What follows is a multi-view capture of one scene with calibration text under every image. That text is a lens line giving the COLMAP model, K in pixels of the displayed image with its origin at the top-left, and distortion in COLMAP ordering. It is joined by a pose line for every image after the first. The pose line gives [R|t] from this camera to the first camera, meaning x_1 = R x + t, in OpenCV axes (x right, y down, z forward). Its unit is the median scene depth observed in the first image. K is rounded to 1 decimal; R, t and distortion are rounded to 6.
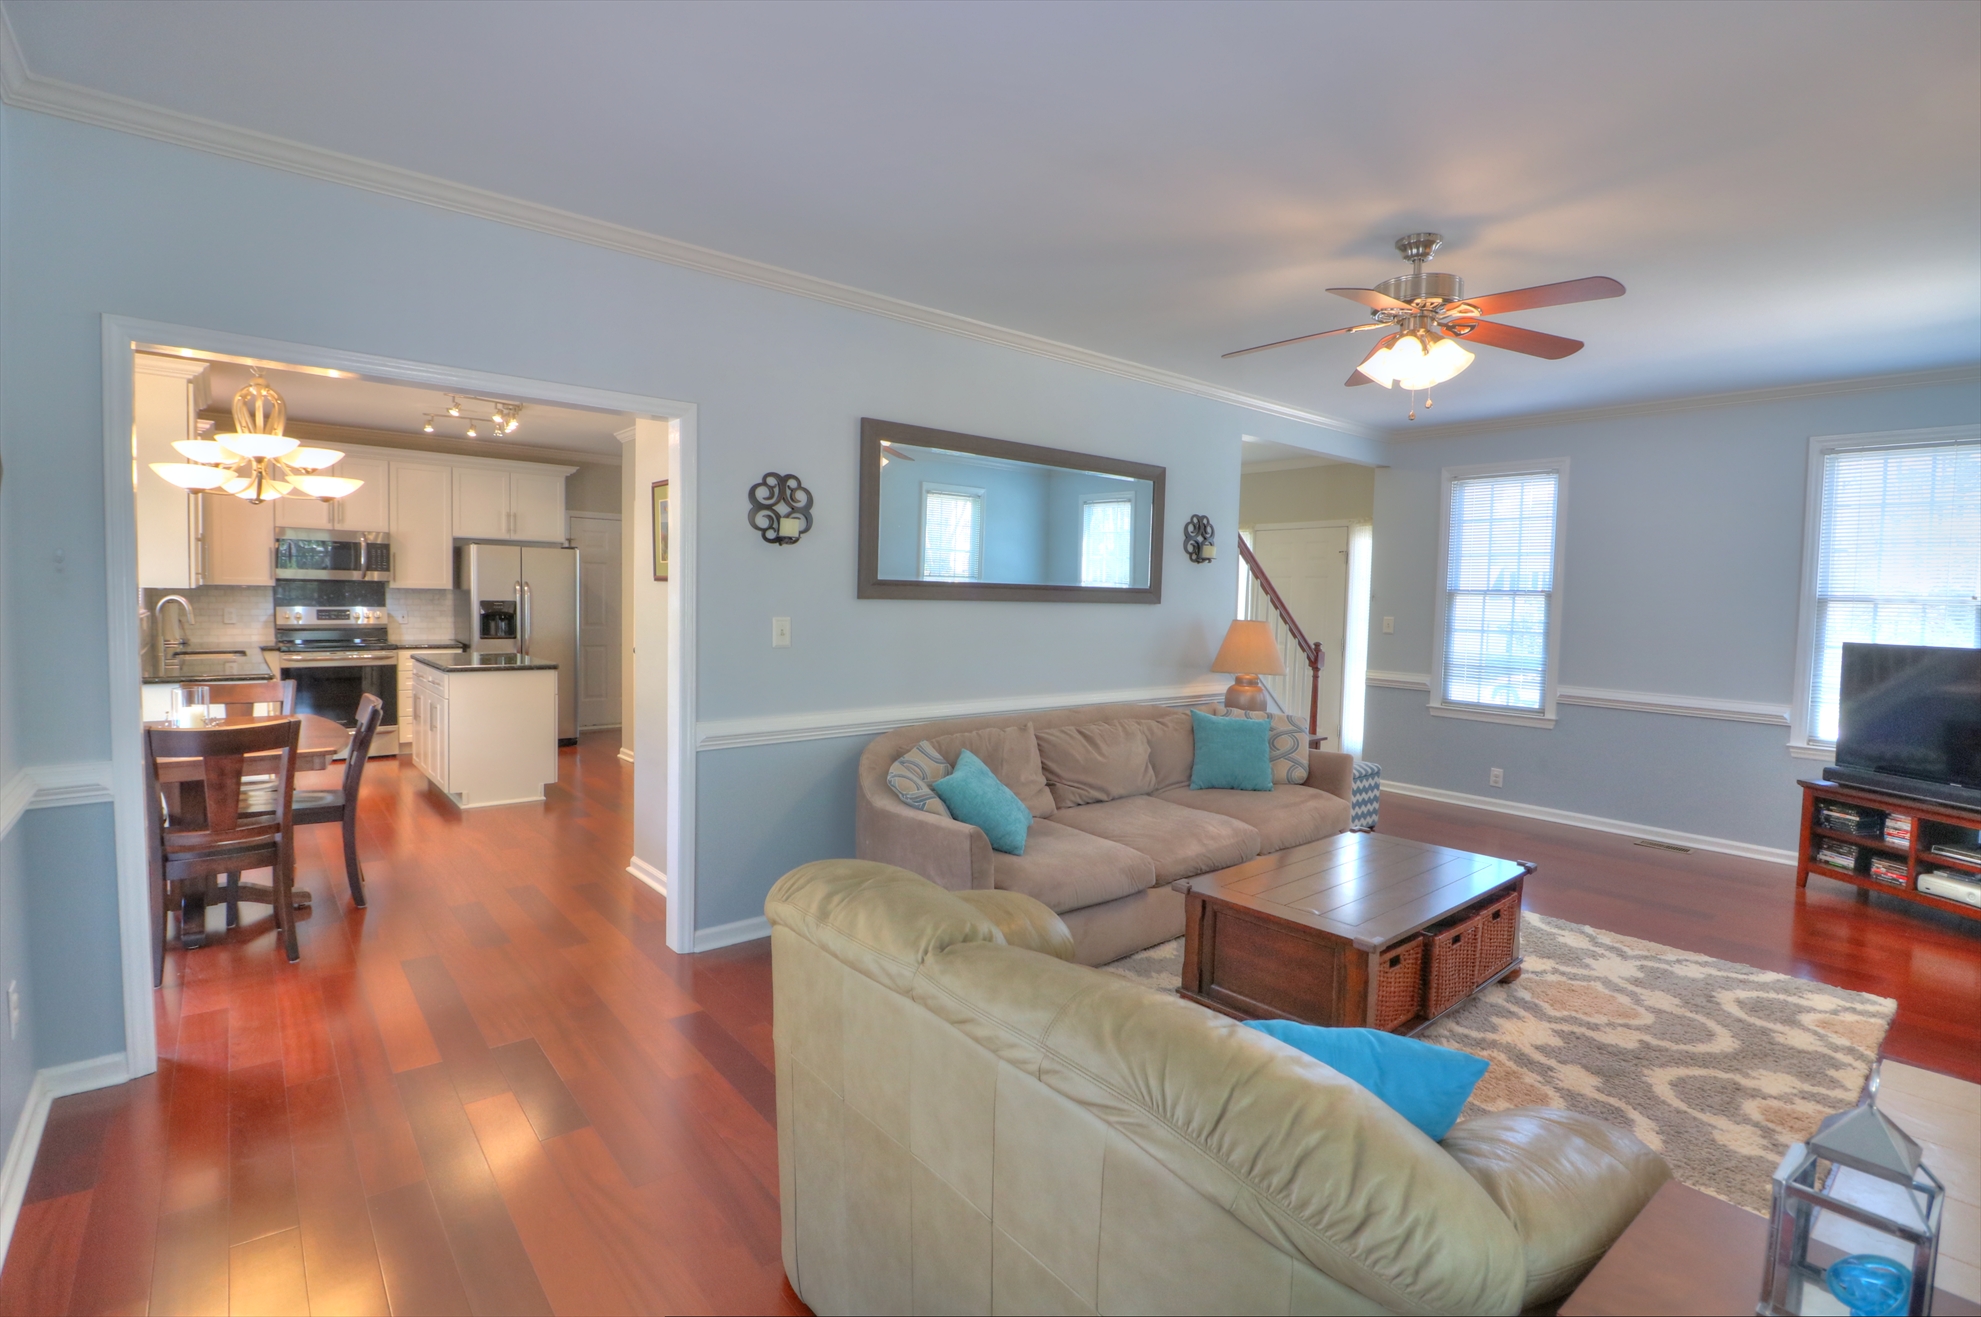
lens RADIAL K [[923.5, 0, 985.2], [0, 923.5, 646.5], [0, 0, 1]] dist [0.003150, 0.000253]
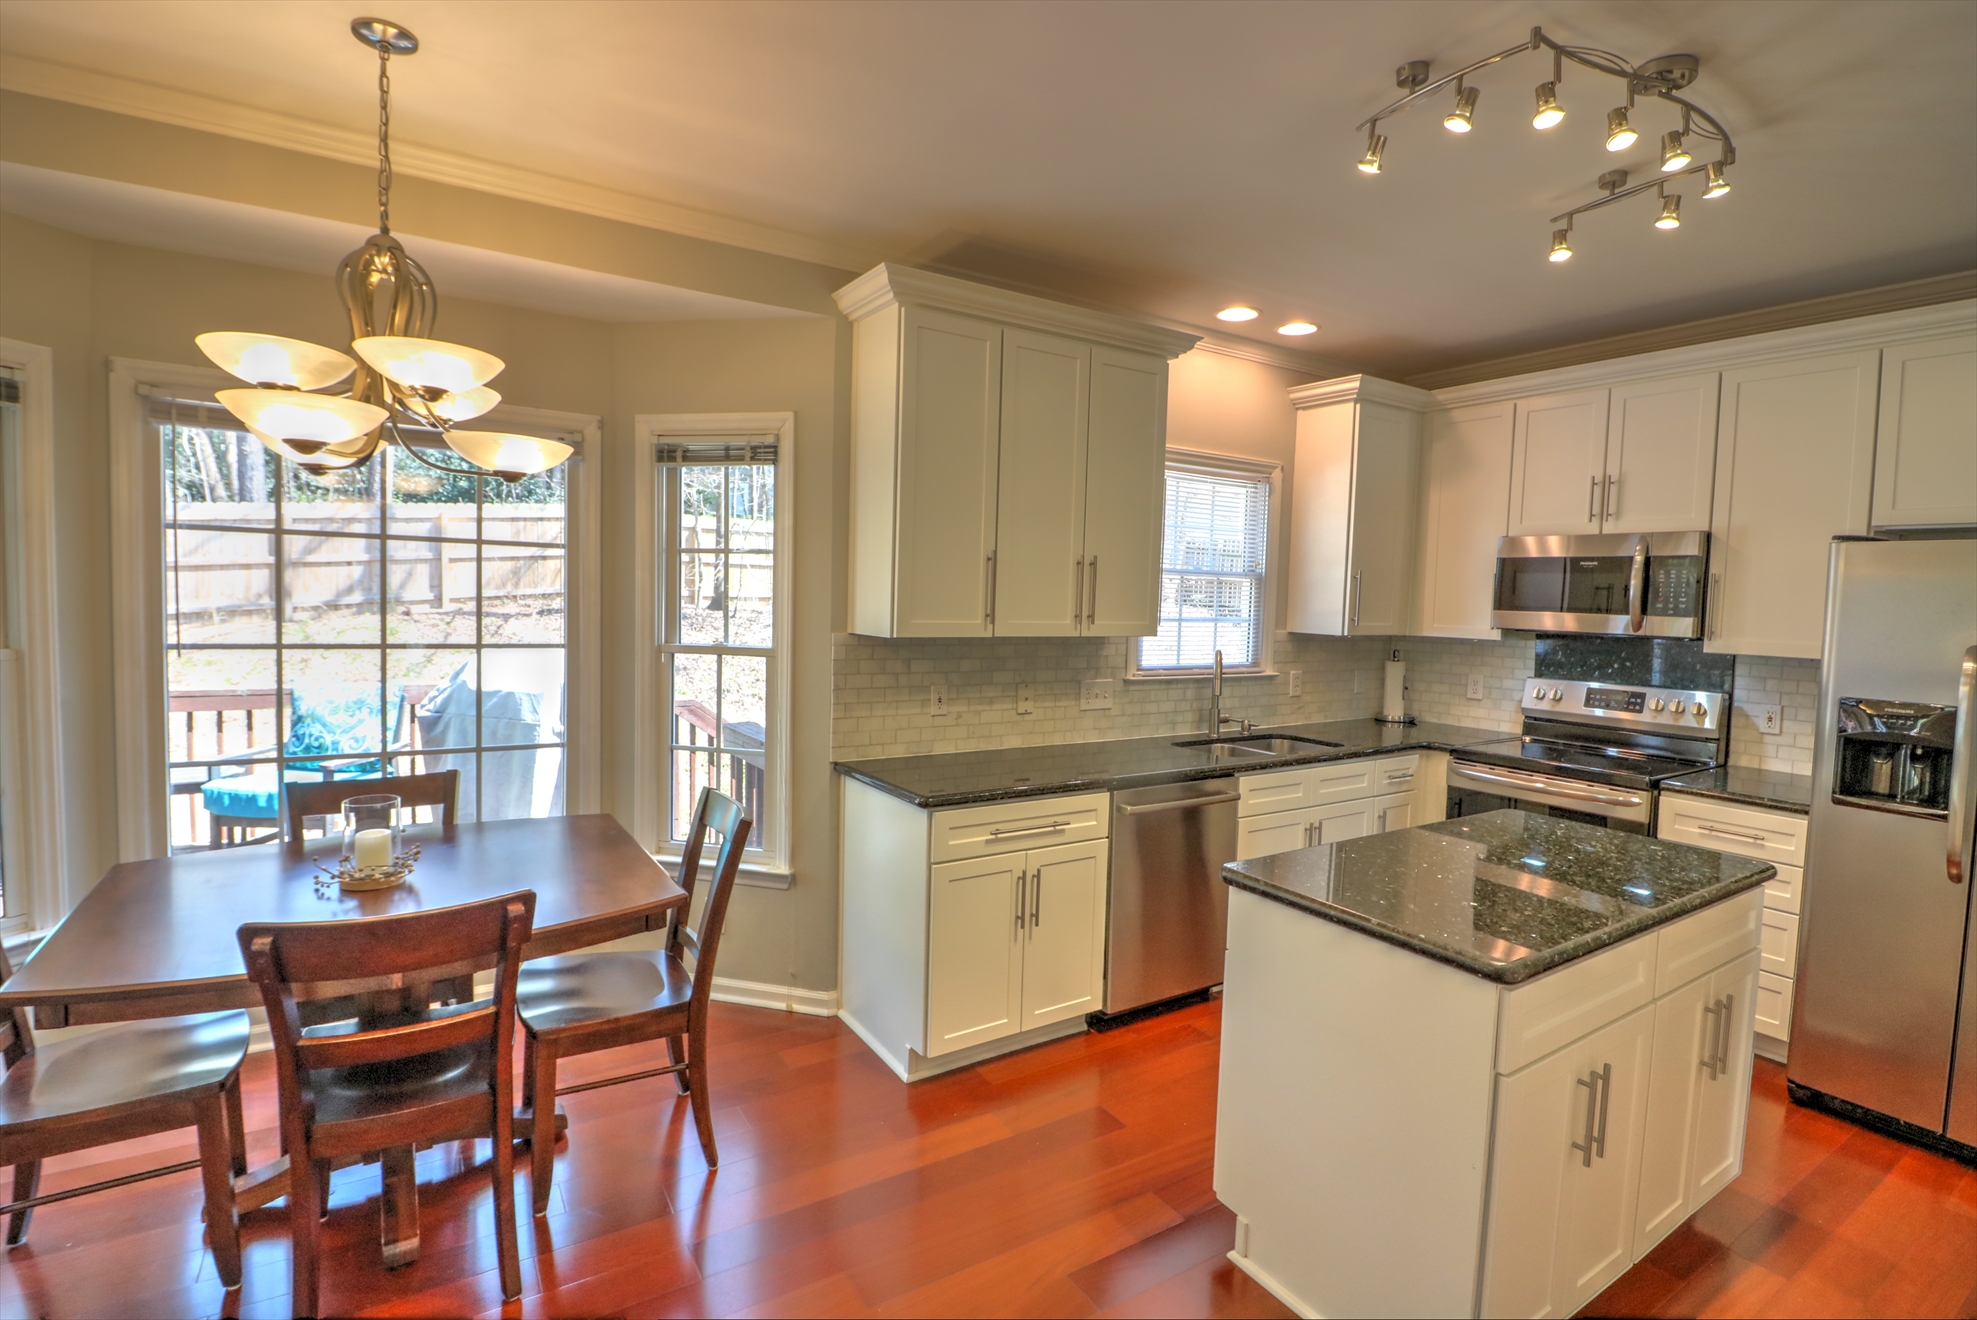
lens RADIAL K [[921.7, 0, 987.3], [0, 921.7, 654.2], [0, 0, 1]] dist [0.003150, 0.000253]
pose [[-0.129419, 0.037785, -0.990870, -0.151179], [-0.091318, 0.994573, 0.049853, -0.054613], [0.987376, 0.096937, -0.125266, 0.729809]]
